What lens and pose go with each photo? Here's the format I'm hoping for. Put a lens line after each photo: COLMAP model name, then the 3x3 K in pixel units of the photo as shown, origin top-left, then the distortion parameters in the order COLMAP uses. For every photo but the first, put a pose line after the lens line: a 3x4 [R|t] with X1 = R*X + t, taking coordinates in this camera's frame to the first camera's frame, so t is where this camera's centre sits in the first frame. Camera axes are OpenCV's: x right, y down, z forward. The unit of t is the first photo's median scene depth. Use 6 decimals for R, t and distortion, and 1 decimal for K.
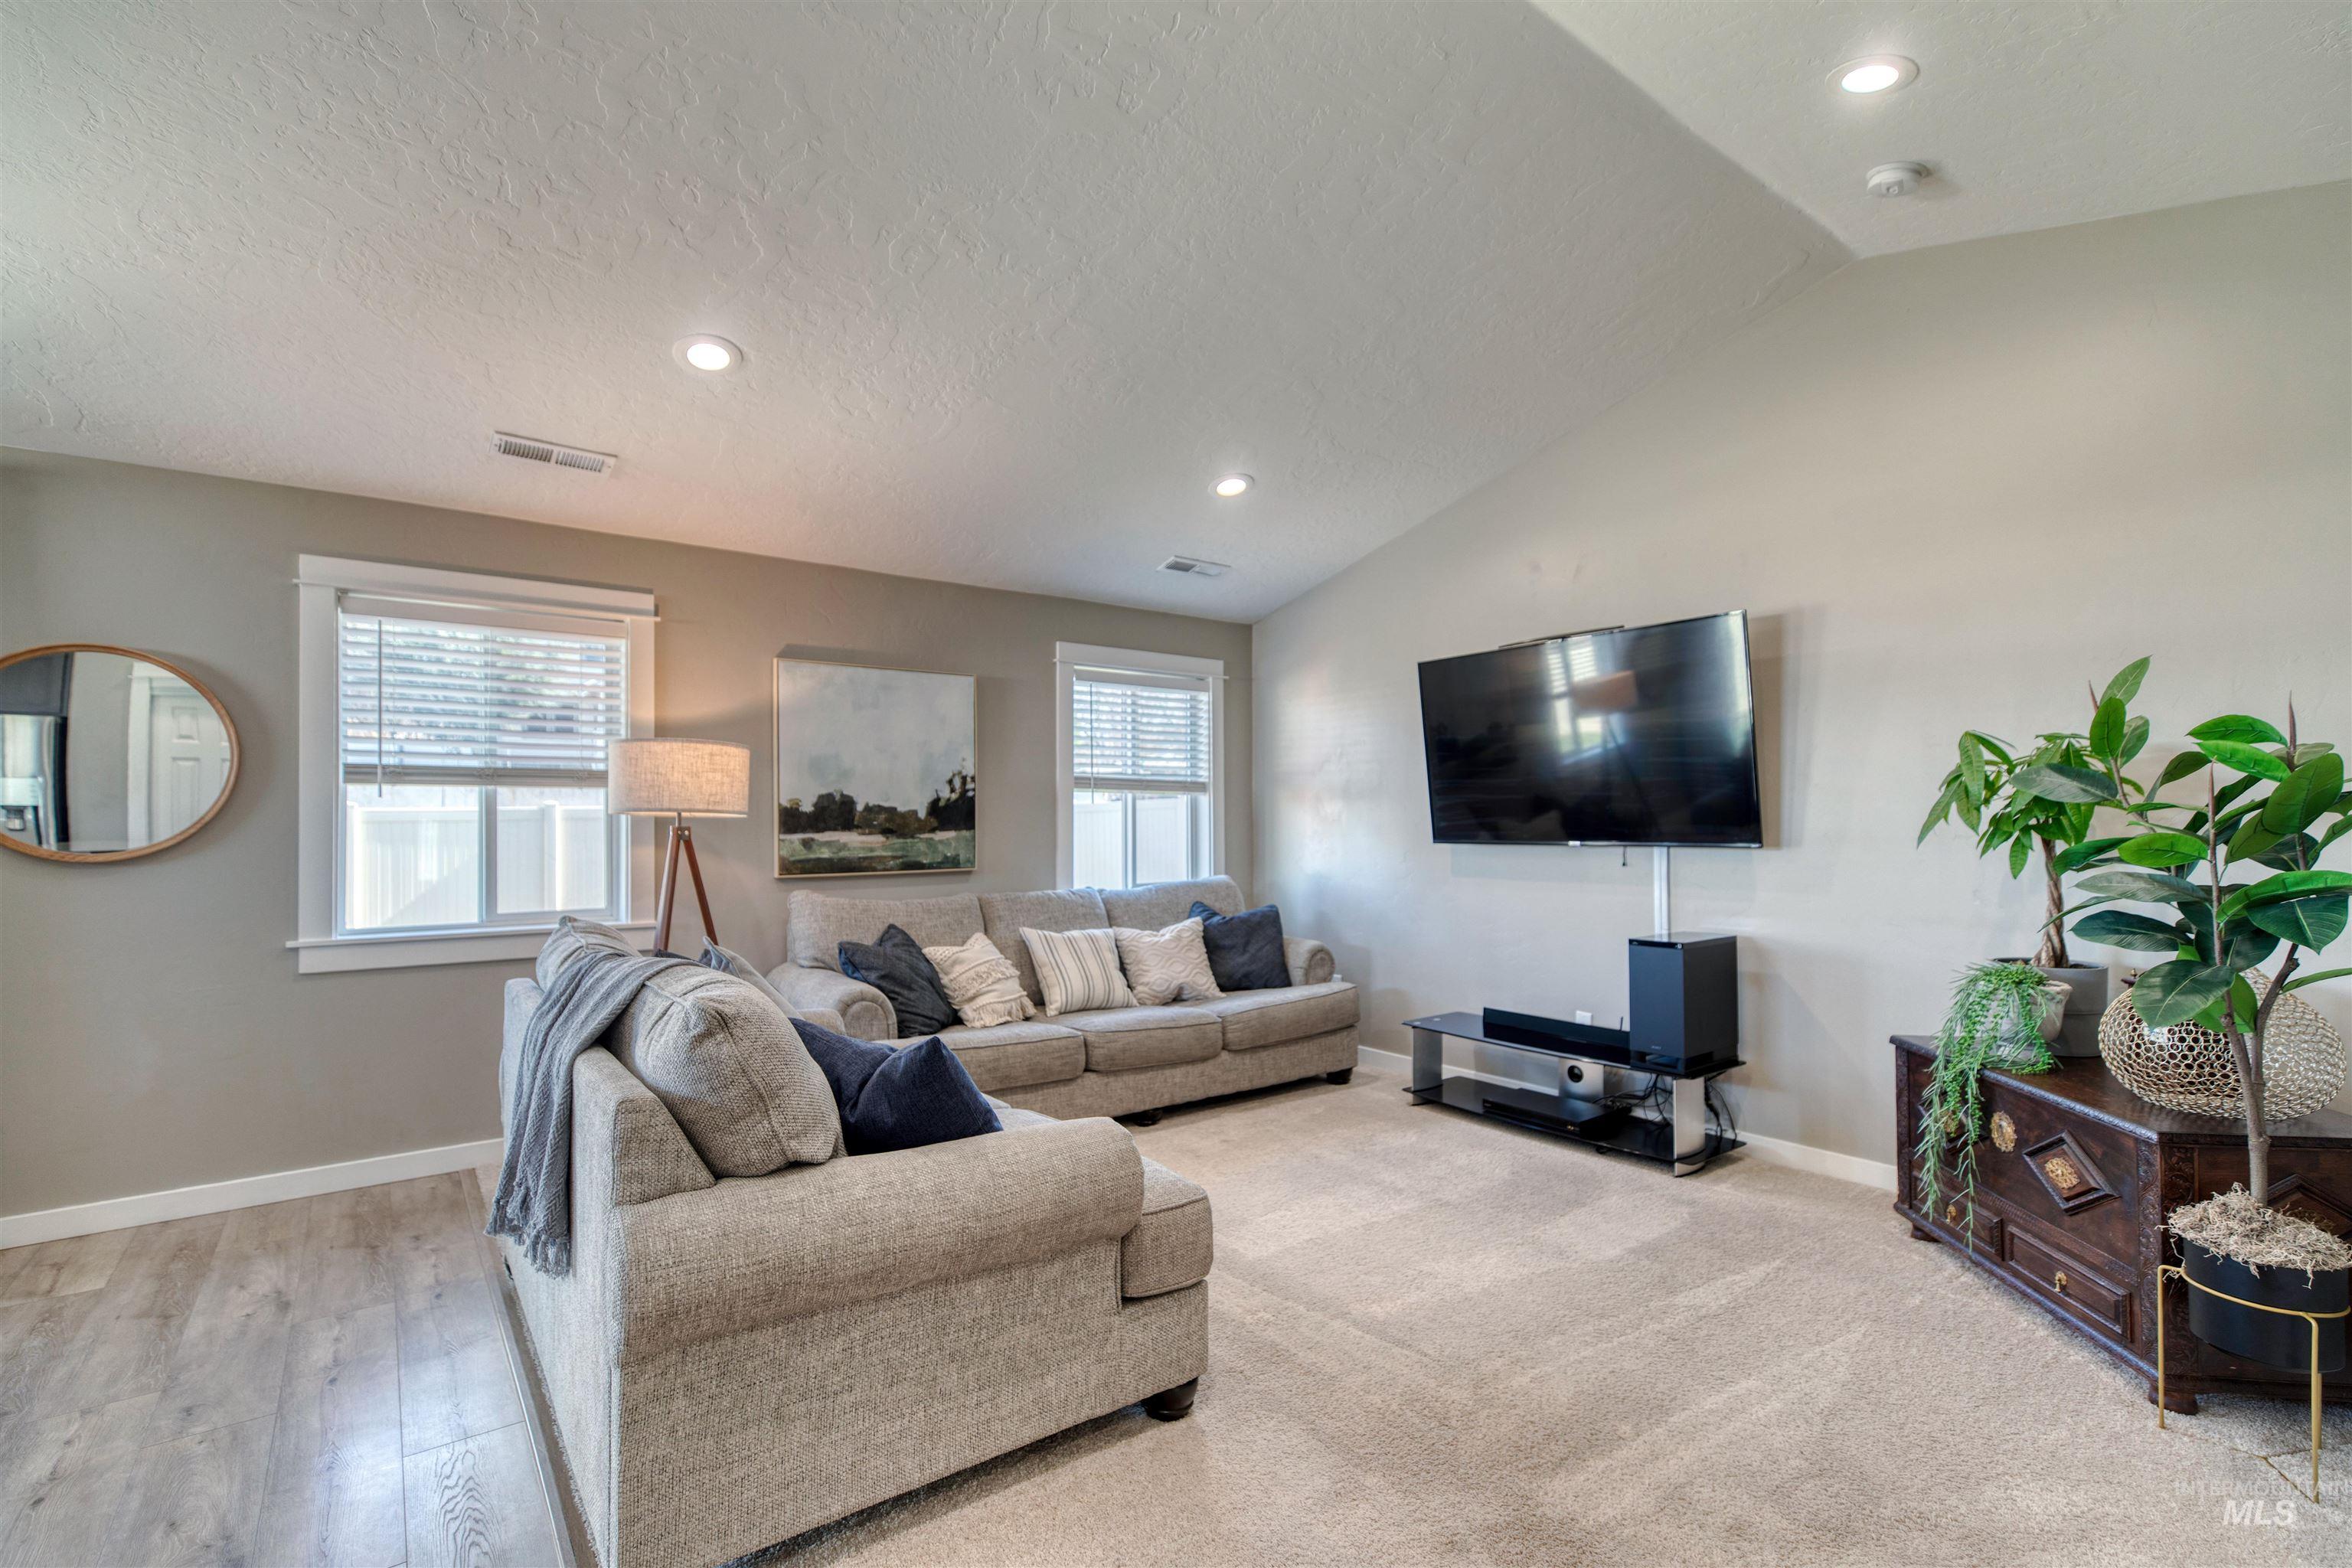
lens RADIAL K [[1058.3, 0, 1177.5], [0, 1058.3, 795.0], [0, 0, 1]] dist [0.006400, -0.000439]
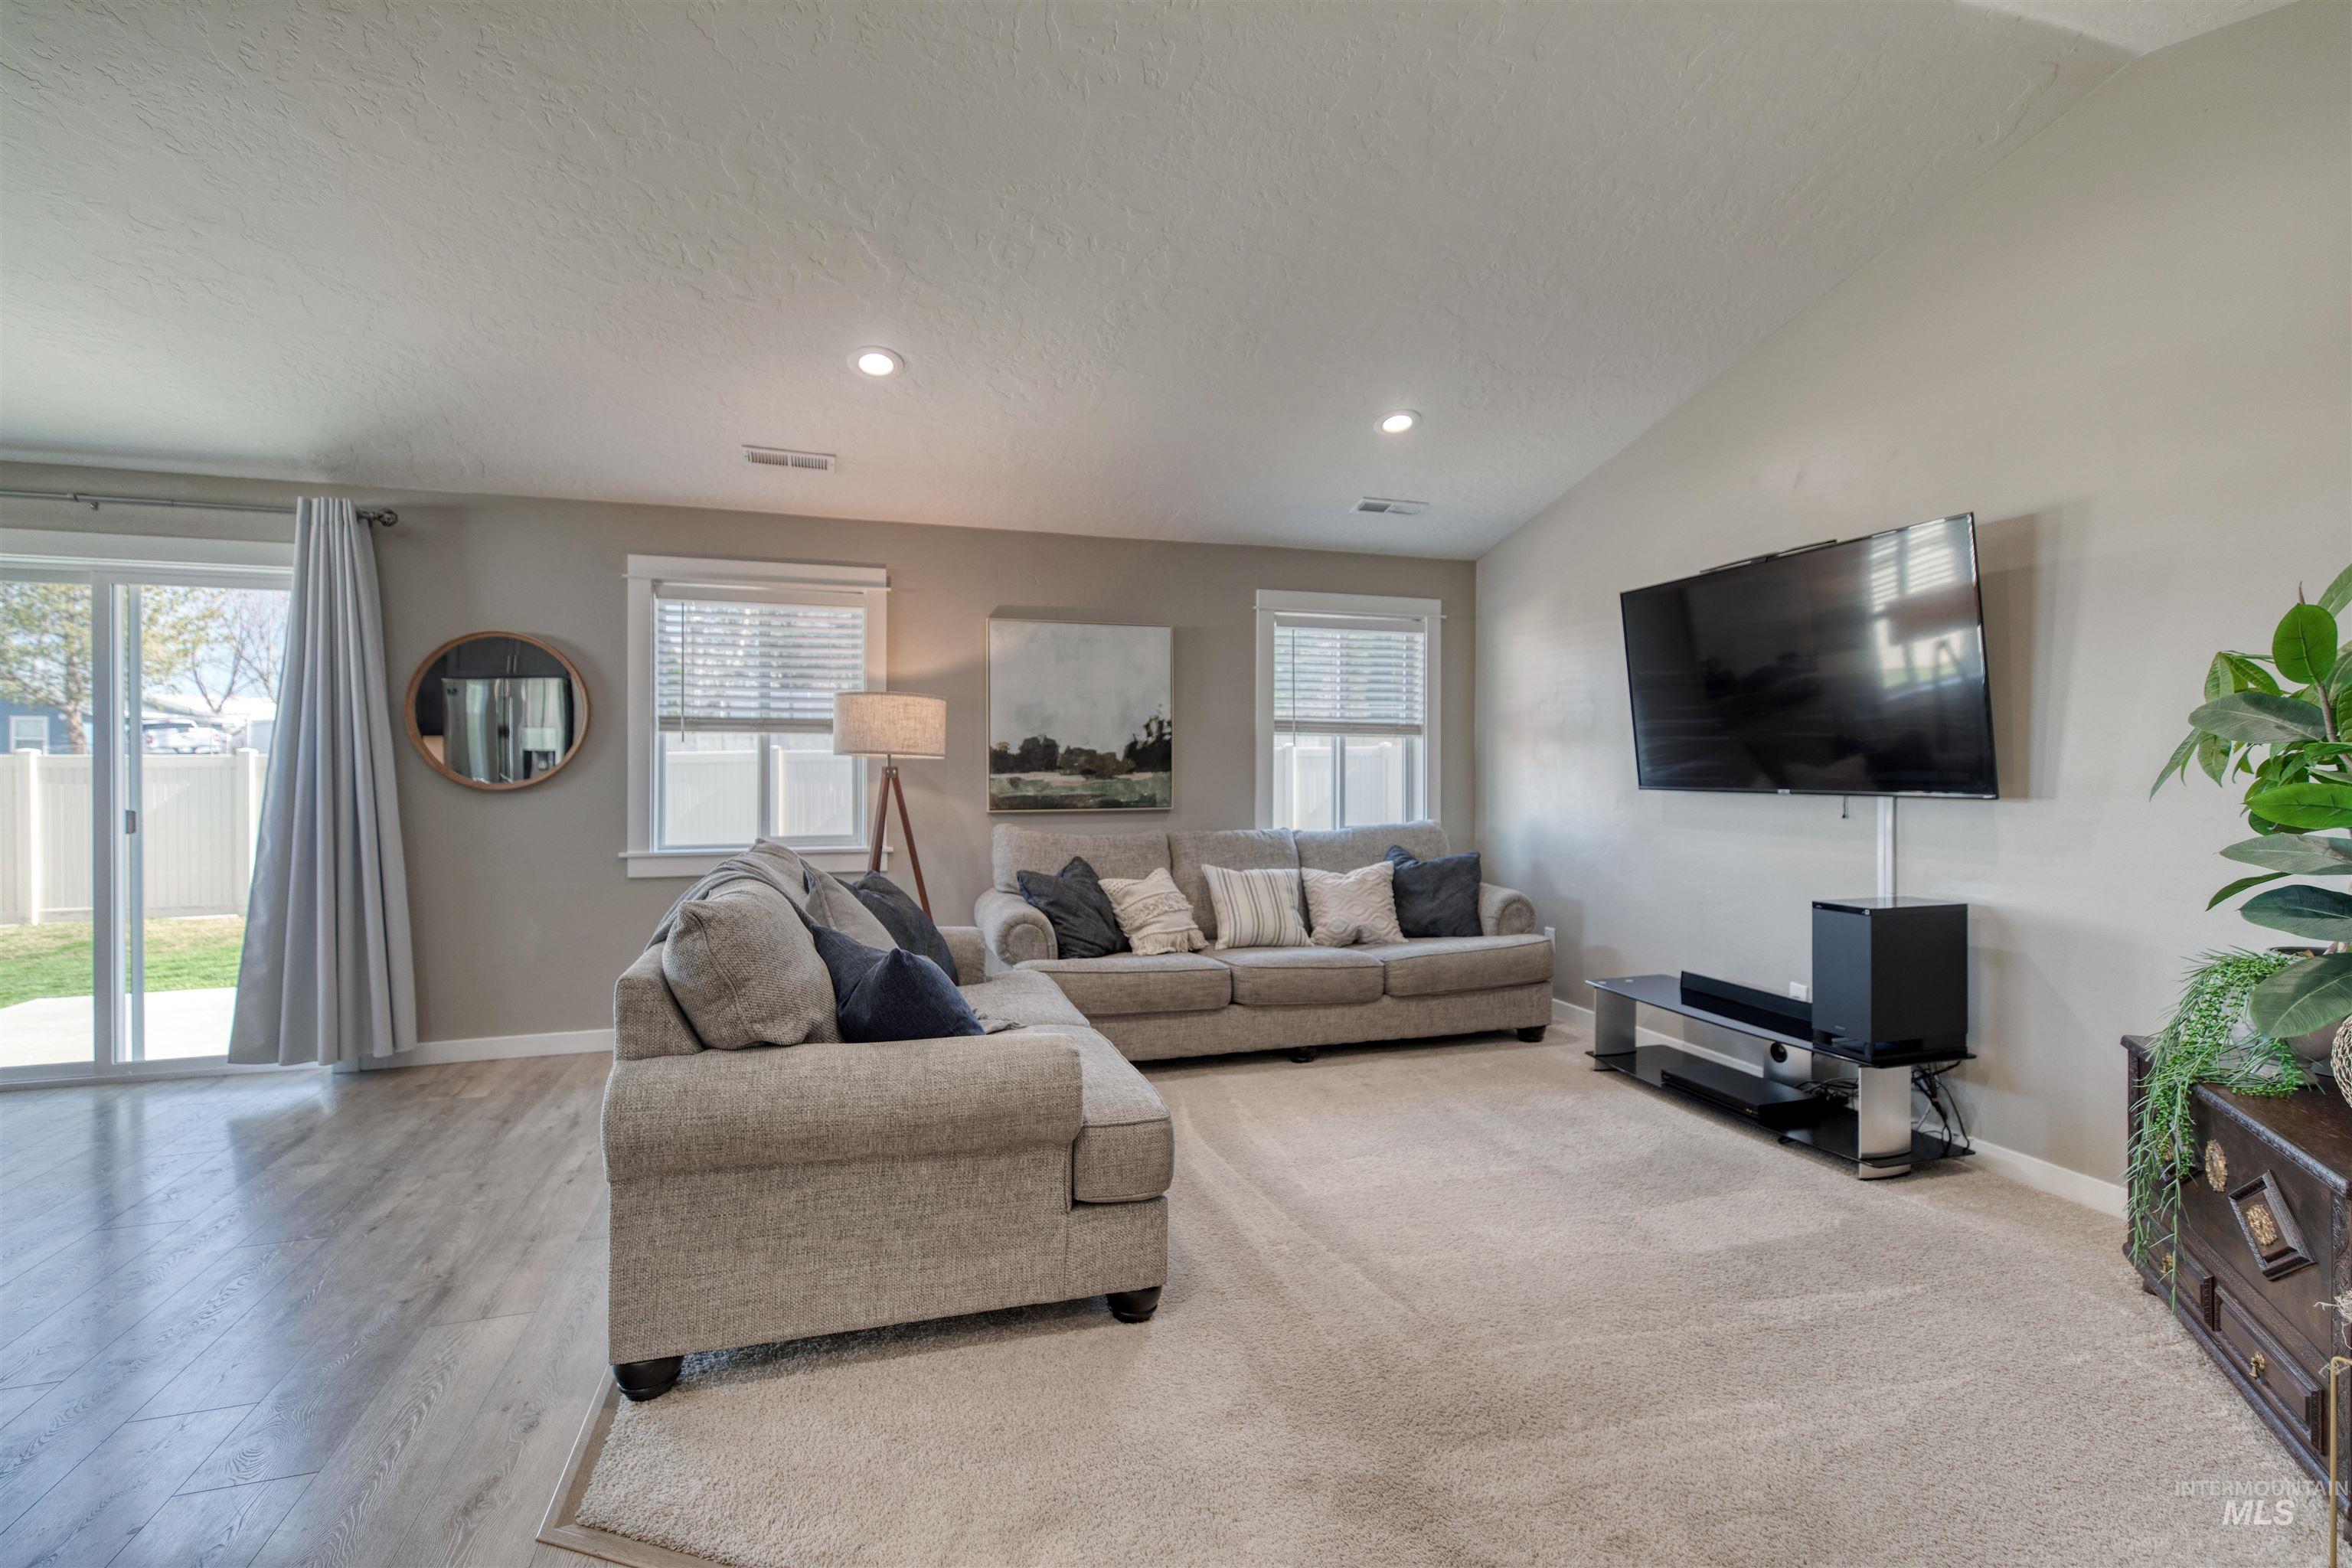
lens RADIAL K [[1058.3, 0, 1212.3], [0, 1058.3, 751.5], [0, 0, 1]] dist [0.006400, -0.000439]
pose [[0.942082, 0.000346, -0.335381, 0.254470], [0.003818, 0.999924, 0.011757, 0.000679], [0.335360, -0.012356, 0.942009, 0.015836]]
